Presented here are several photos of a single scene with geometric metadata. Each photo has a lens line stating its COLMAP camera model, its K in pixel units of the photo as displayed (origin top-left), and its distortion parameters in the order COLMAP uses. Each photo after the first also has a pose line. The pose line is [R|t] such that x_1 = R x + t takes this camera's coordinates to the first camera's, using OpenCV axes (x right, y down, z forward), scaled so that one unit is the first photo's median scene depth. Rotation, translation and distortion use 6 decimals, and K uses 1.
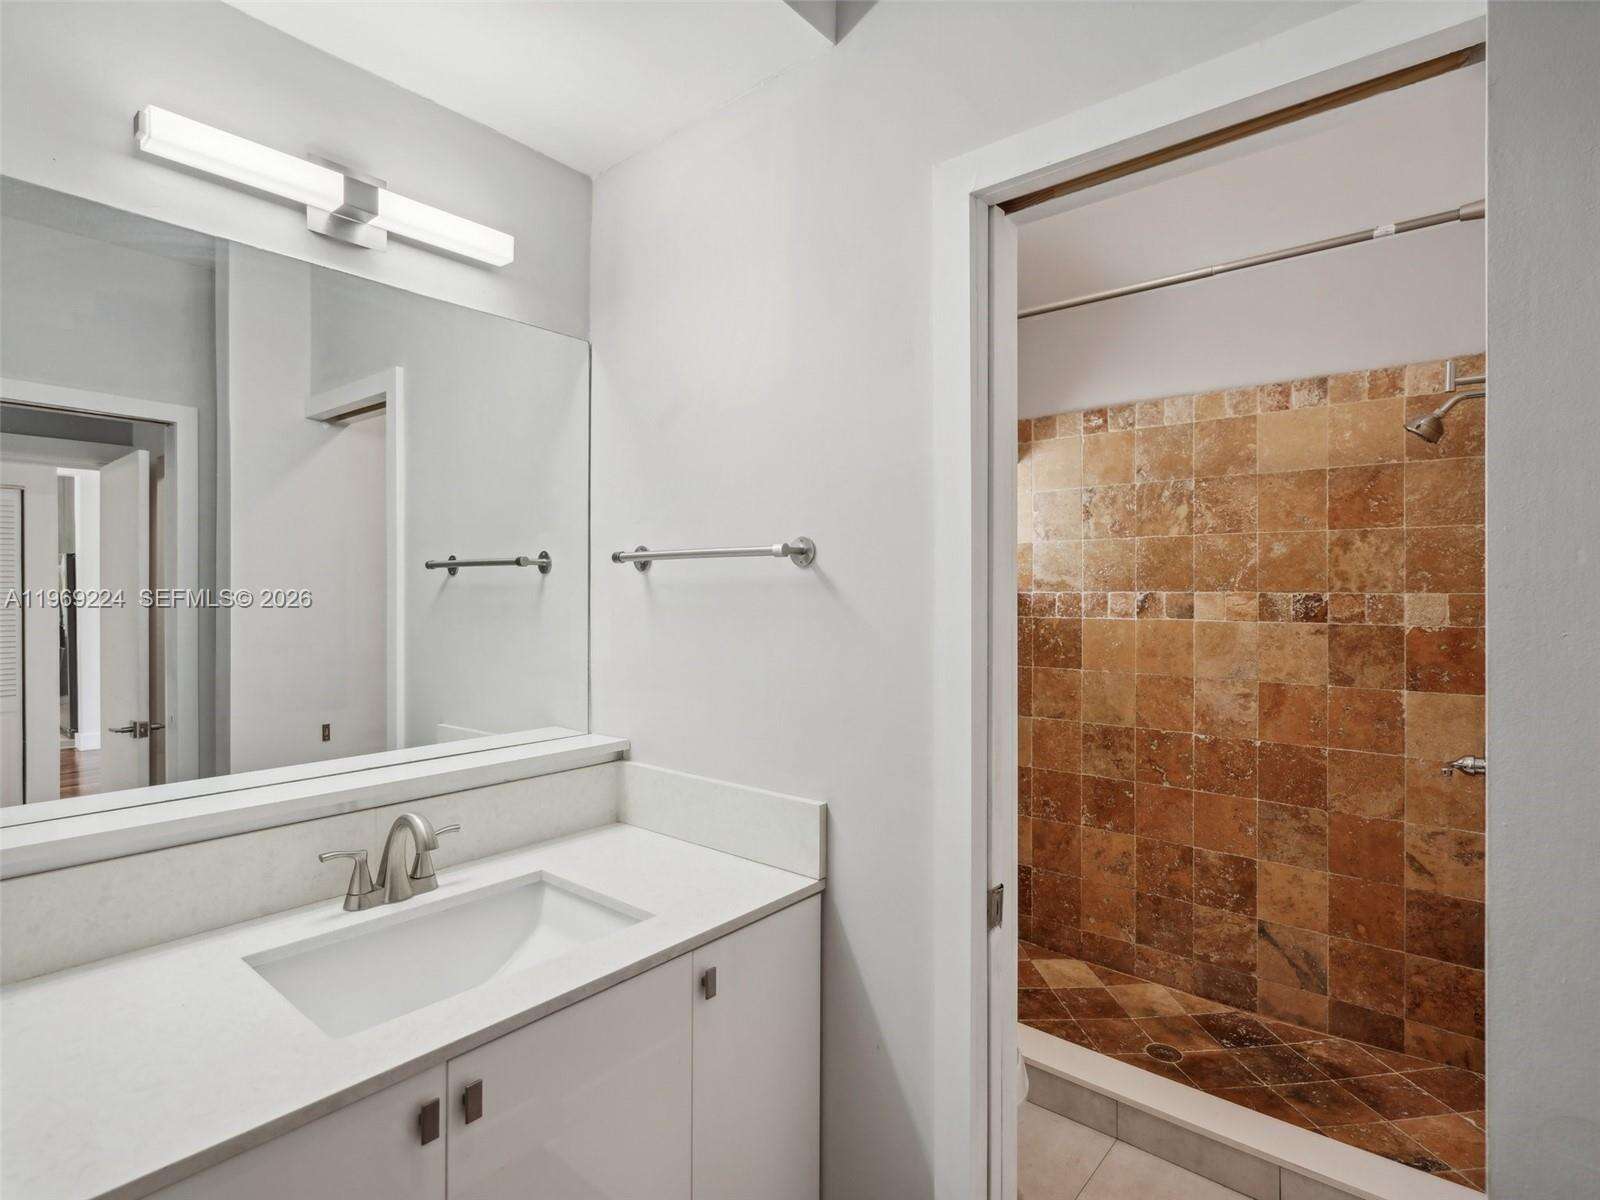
lens RADIAL K [[822.4, 0, 800.6], [0, 822.4, 589.5], [0, 0, 1]] dist [-0.005630, 0.003284]
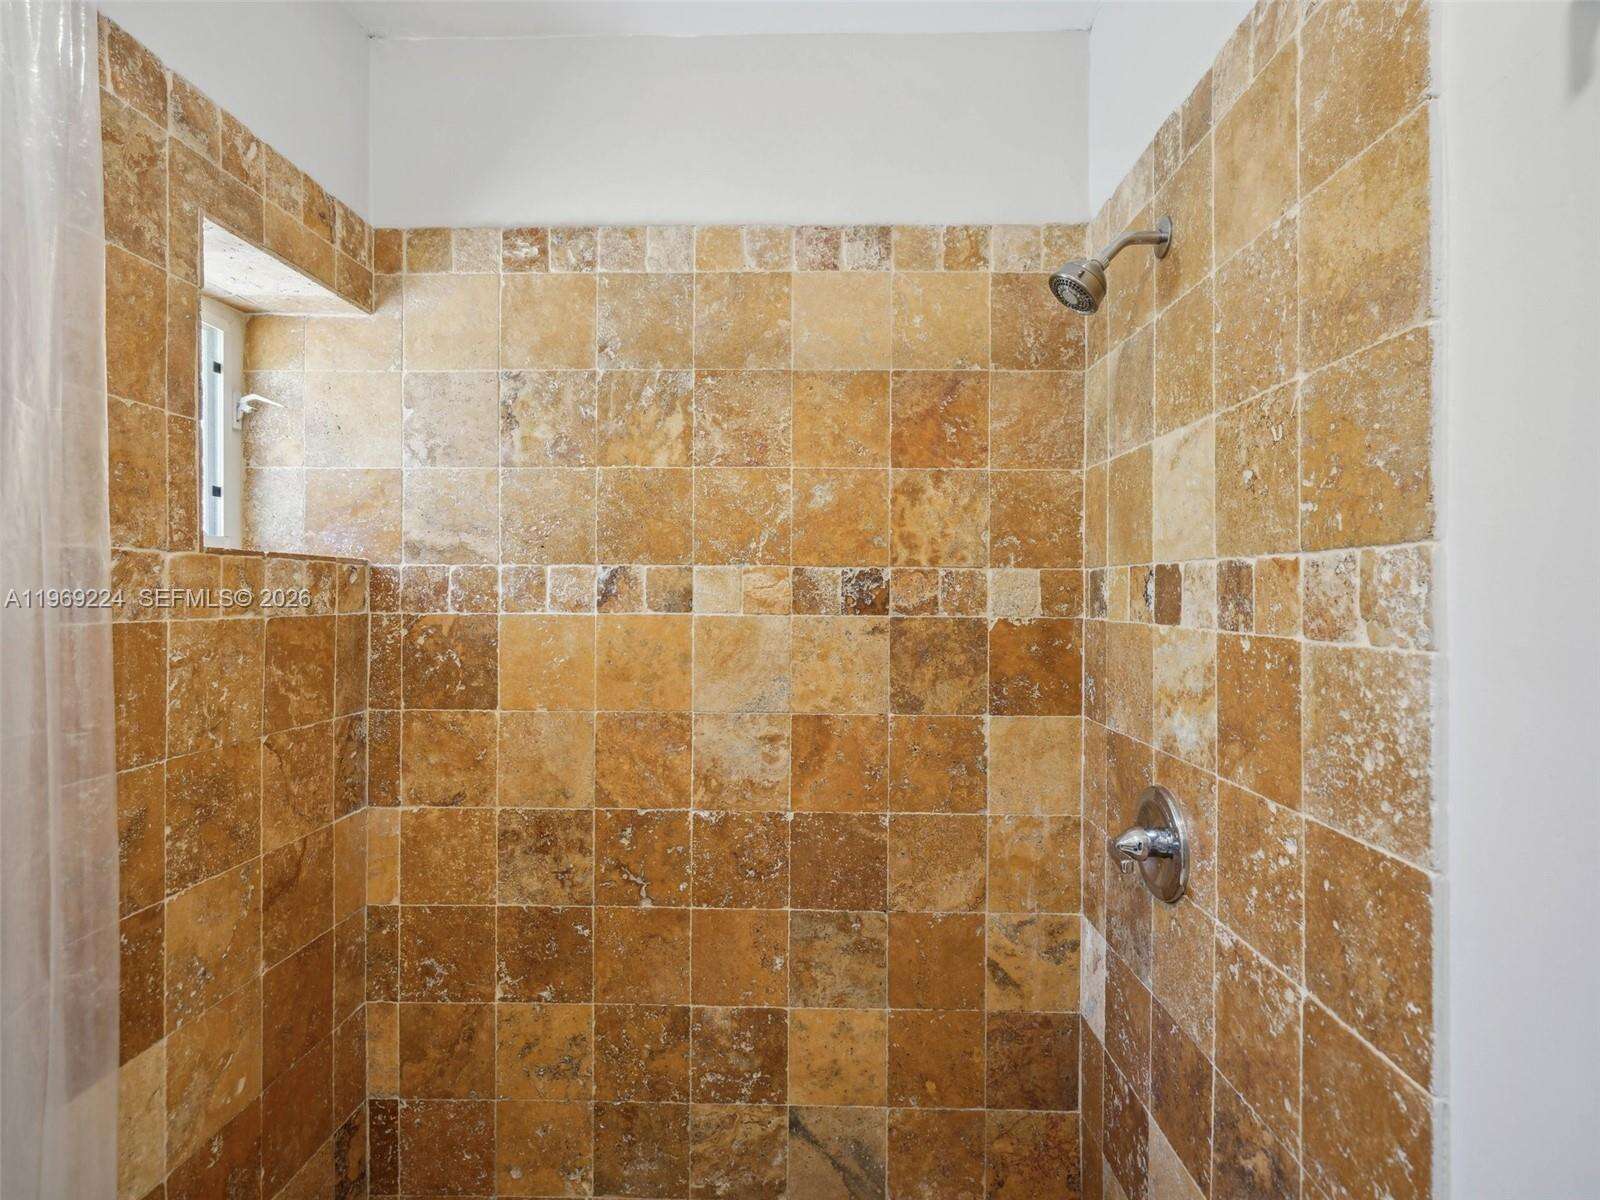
lens RADIAL K [[822.4, 0, 800.6], [0, 822.4, 589.5], [0, 0, 1]] dist [-0.005630, 0.003284]
pose [[0.781487, 0.003086, 0.623914, 0.184539], [-0.005448, 0.999983, 0.001878, 0.019126], [-0.623898, -0.004866, 0.781490, 0.521842]]
